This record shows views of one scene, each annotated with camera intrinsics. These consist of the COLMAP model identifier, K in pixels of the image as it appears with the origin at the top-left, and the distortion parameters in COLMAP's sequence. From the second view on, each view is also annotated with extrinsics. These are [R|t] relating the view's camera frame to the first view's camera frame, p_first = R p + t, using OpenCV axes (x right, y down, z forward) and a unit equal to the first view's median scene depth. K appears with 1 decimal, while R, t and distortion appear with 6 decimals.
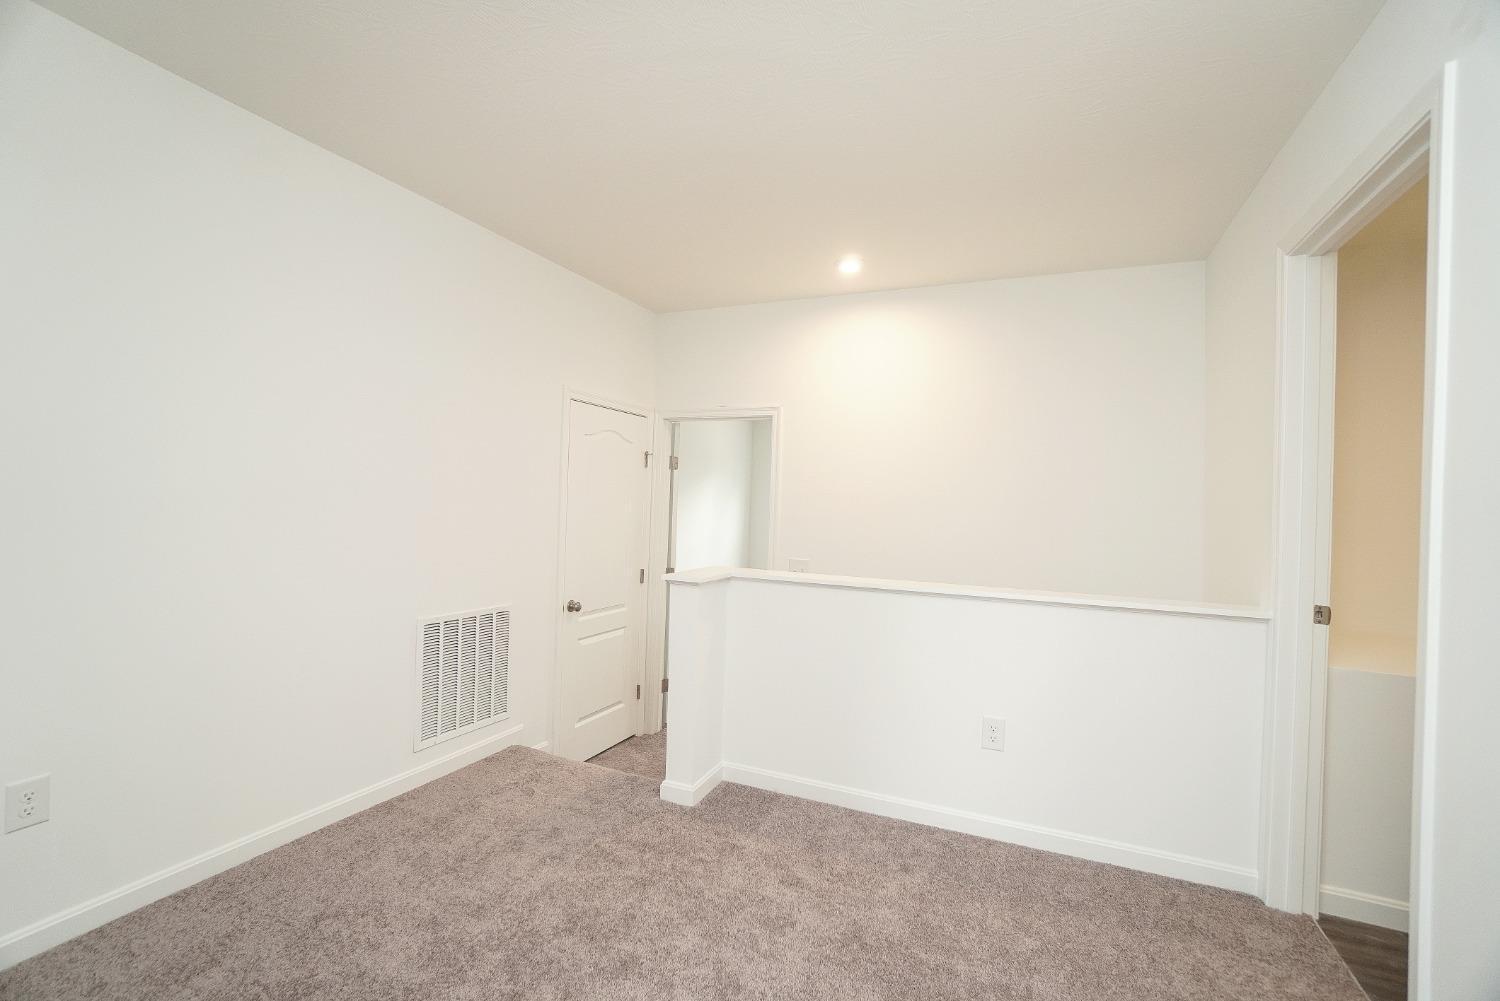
lens RADIAL K [[663.3, 0, 742.2], [0, 663.3, 496.3], [0, 0, 1]] dist [-0.057581, 0.020663]
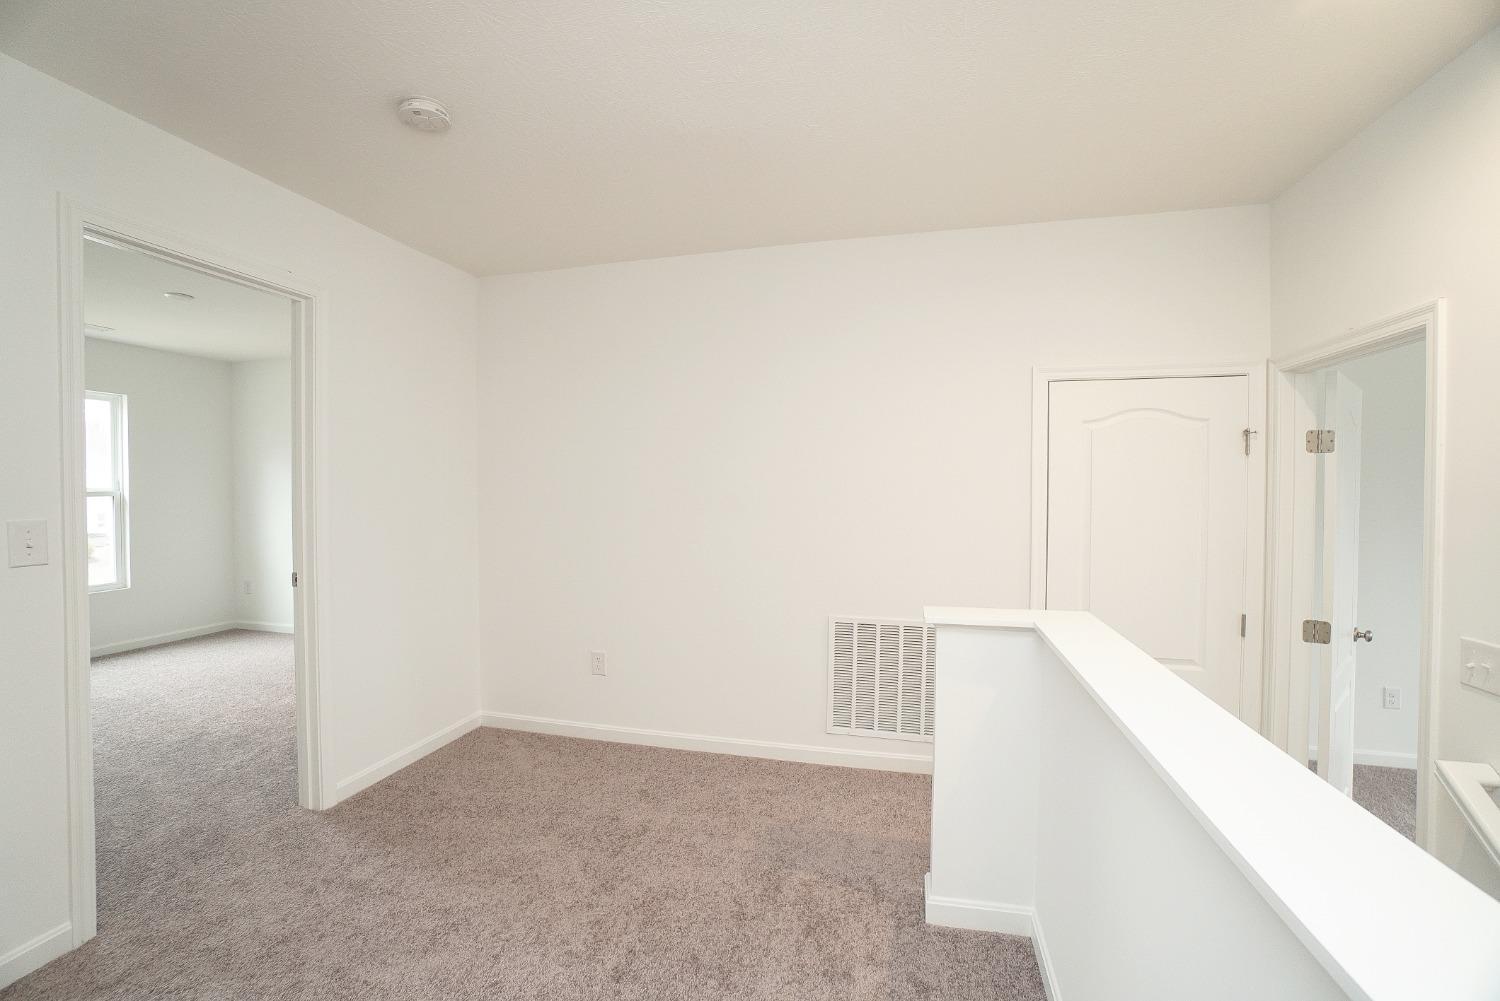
lens RADIAL K [[663.3, 0, 742.2], [0, 663.3, 496.3], [0, 0, 1]] dist [-0.057581, 0.020663]
pose [[0.173491, -0.027264, -0.984458, 0.557770], [0.011899, 0.999602, -0.025587, 0.009226], [0.984764, -0.007275, 0.173746, 0.609164]]
